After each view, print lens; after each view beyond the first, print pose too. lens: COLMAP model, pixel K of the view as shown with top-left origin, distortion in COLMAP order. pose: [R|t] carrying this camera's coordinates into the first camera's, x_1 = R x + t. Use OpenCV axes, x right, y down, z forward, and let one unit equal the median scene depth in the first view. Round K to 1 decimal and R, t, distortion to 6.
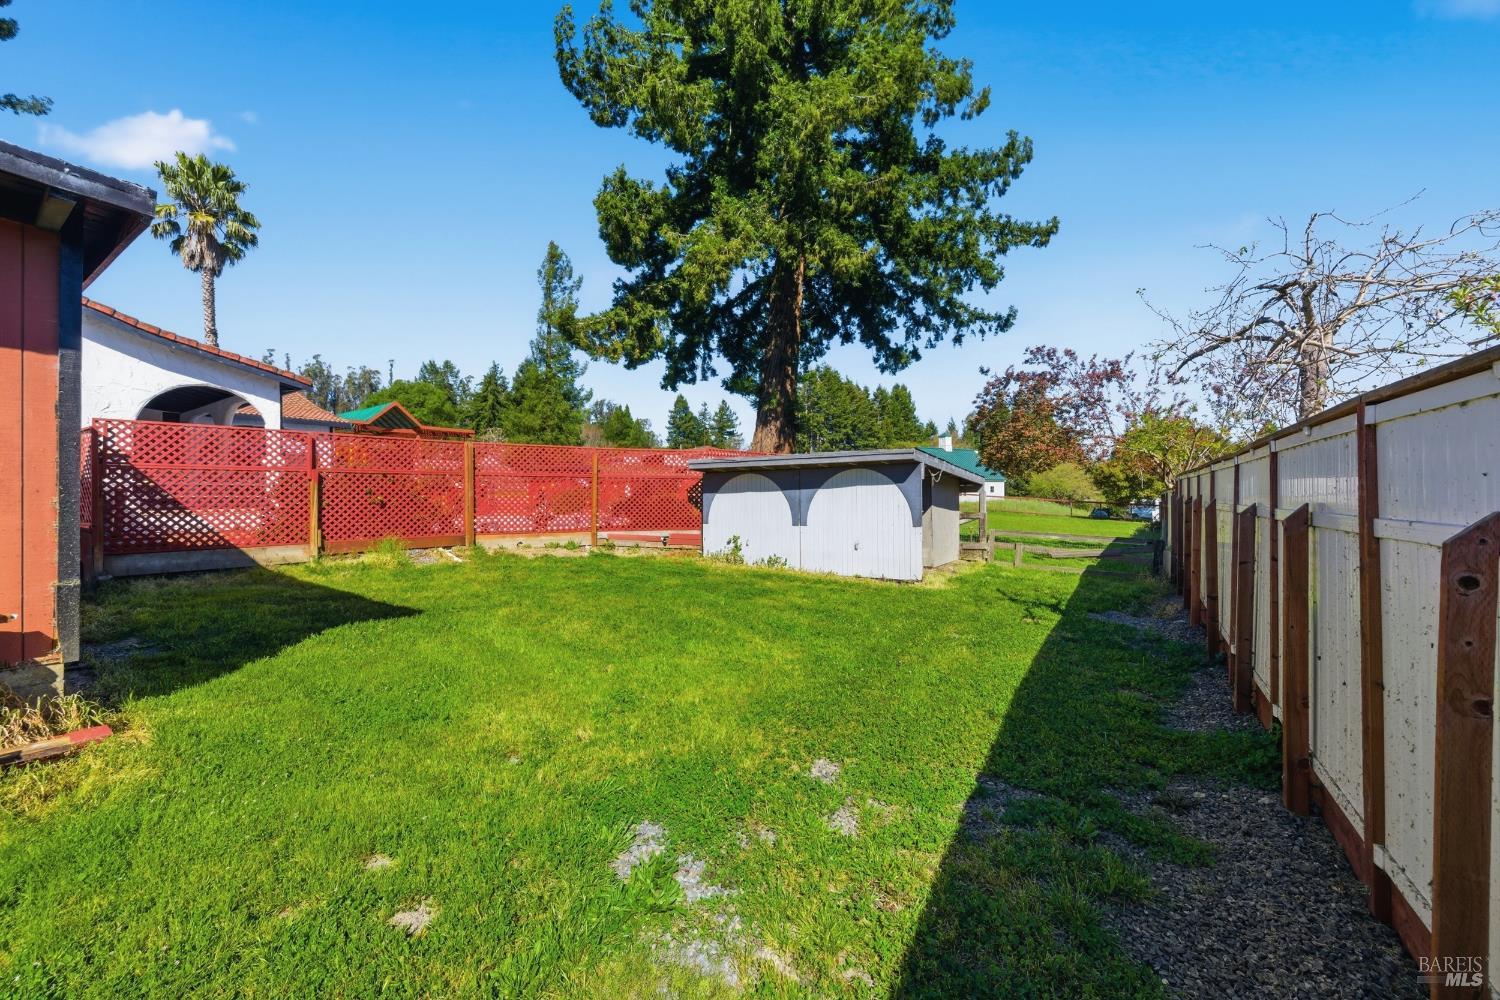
lens RADIAL K [[595.5, 0, 750.4], [0, 595.5, 495.4], [0, 0, 1]] dist [0.003061, -0.000169]
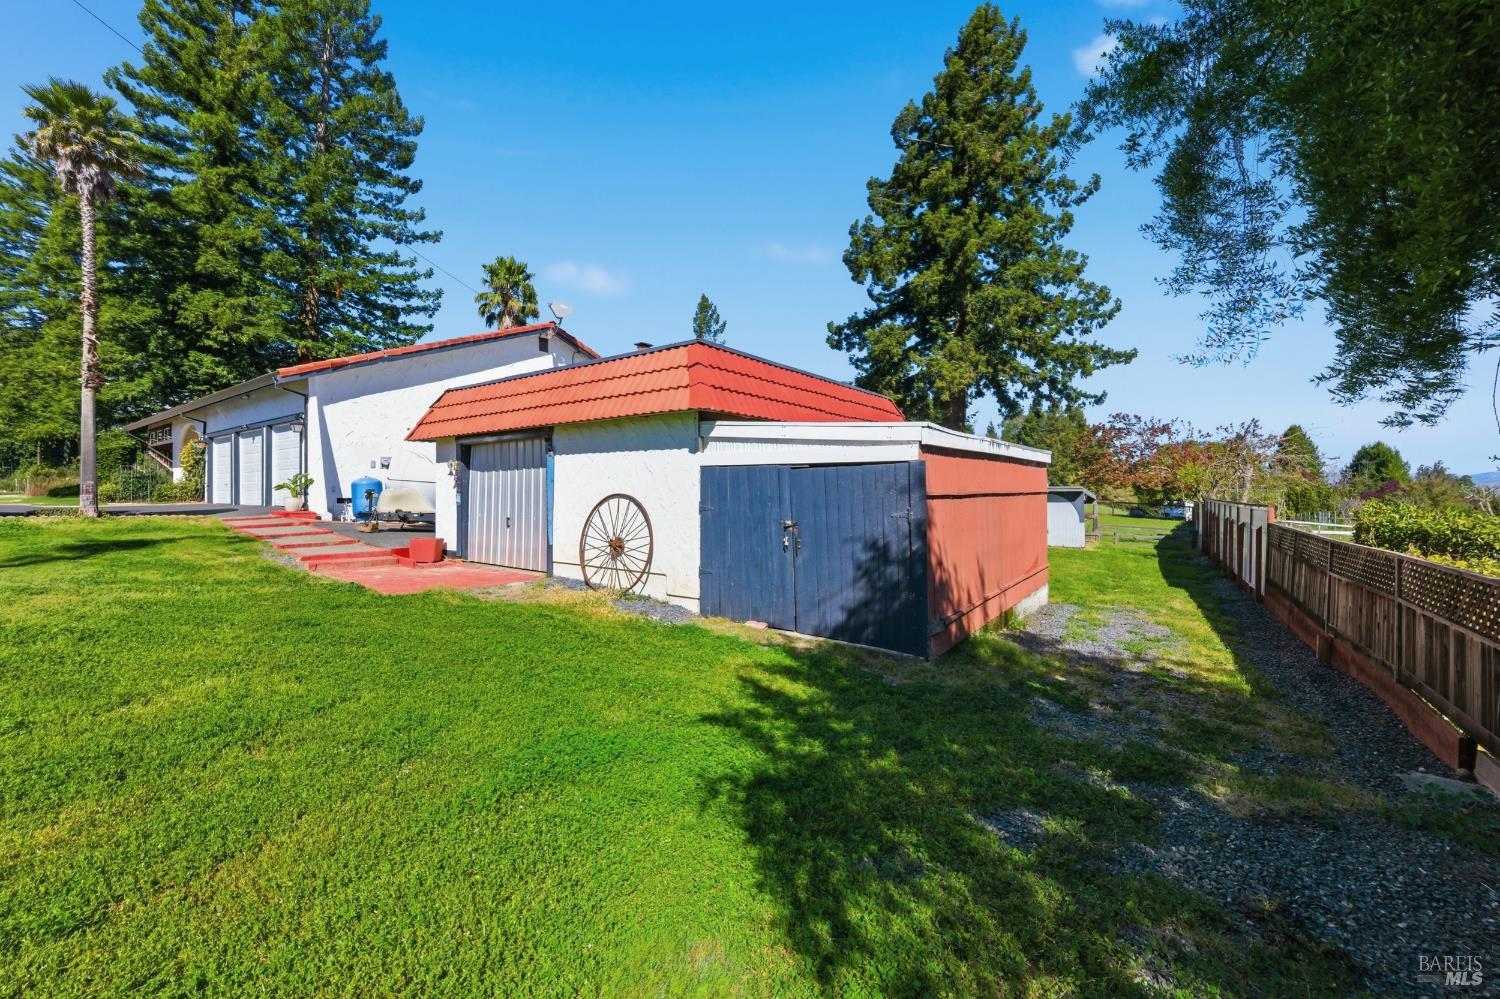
lens RADIAL K [[595.5, 0, 755.4], [0, 595.5, 488.9], [0, 0, 1]] dist [0.003061, -0.000169]
pose [[0.999680, 0.008786, -0.023722, -0.463085], [-0.008806, 0.999961, -0.000719, -0.031460], [0.023714, 0.000928, 0.999718, -0.644245]]
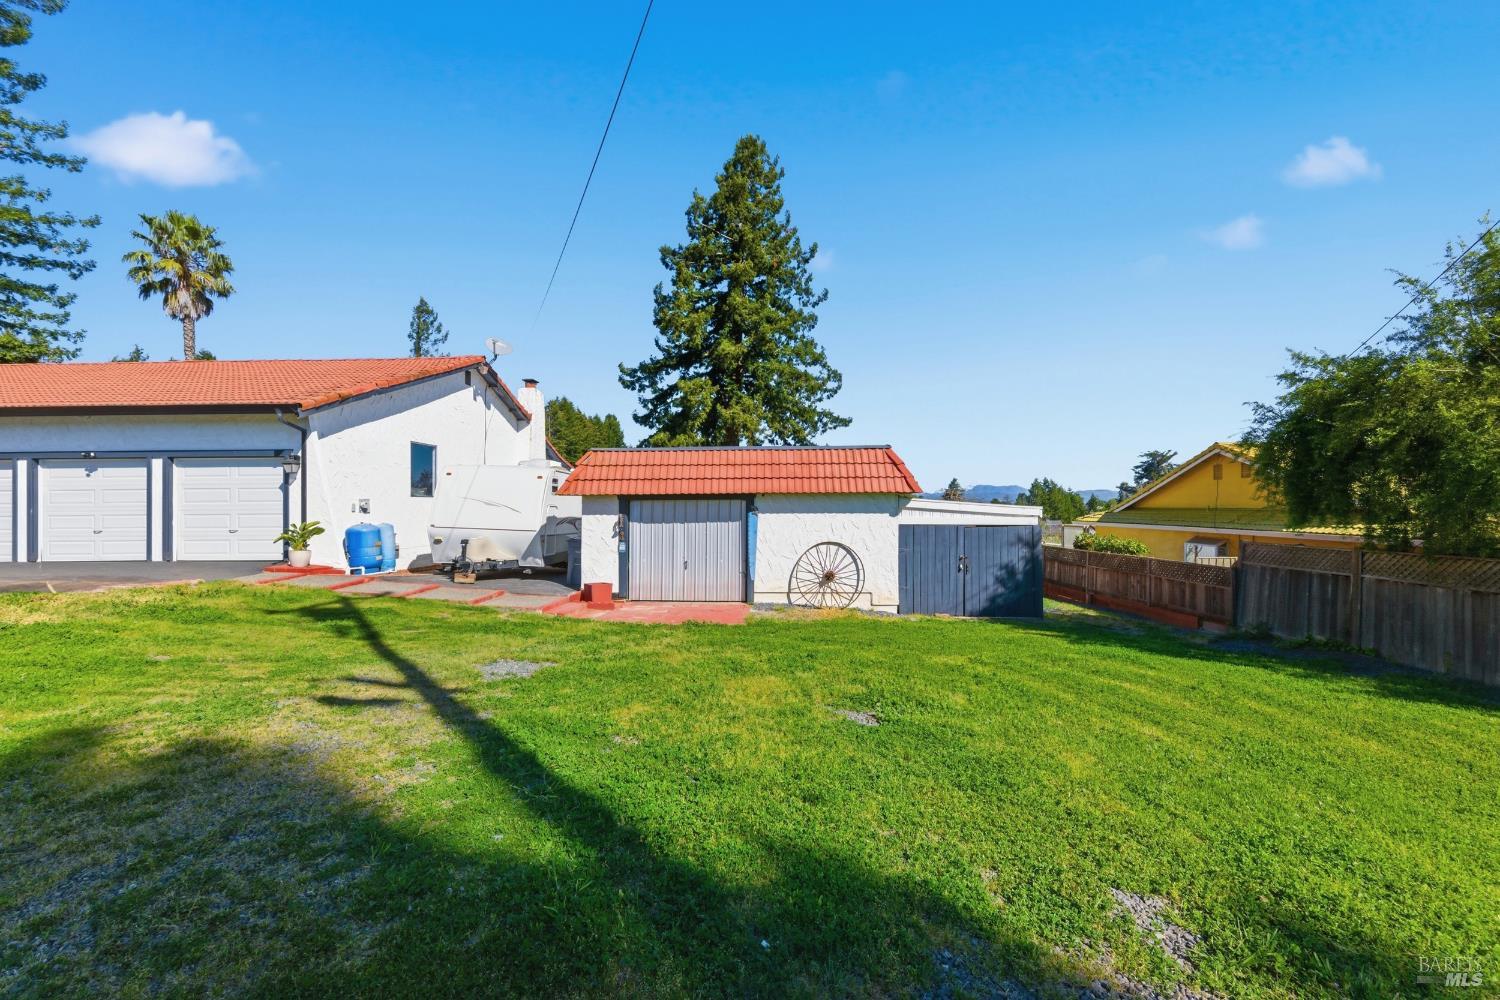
lens RADIAL K [[595.5, 0, 738.9], [0, 595.5, 500.2], [0, 0, 1]] dist [0.003061, -0.000169]
pose [[0.839471, 0.009780, 0.543317, -1.016240], [-0.005017, 0.999935, -0.010248, -0.066154], [-0.543382, 0.005877, 0.839465, -0.705035]]
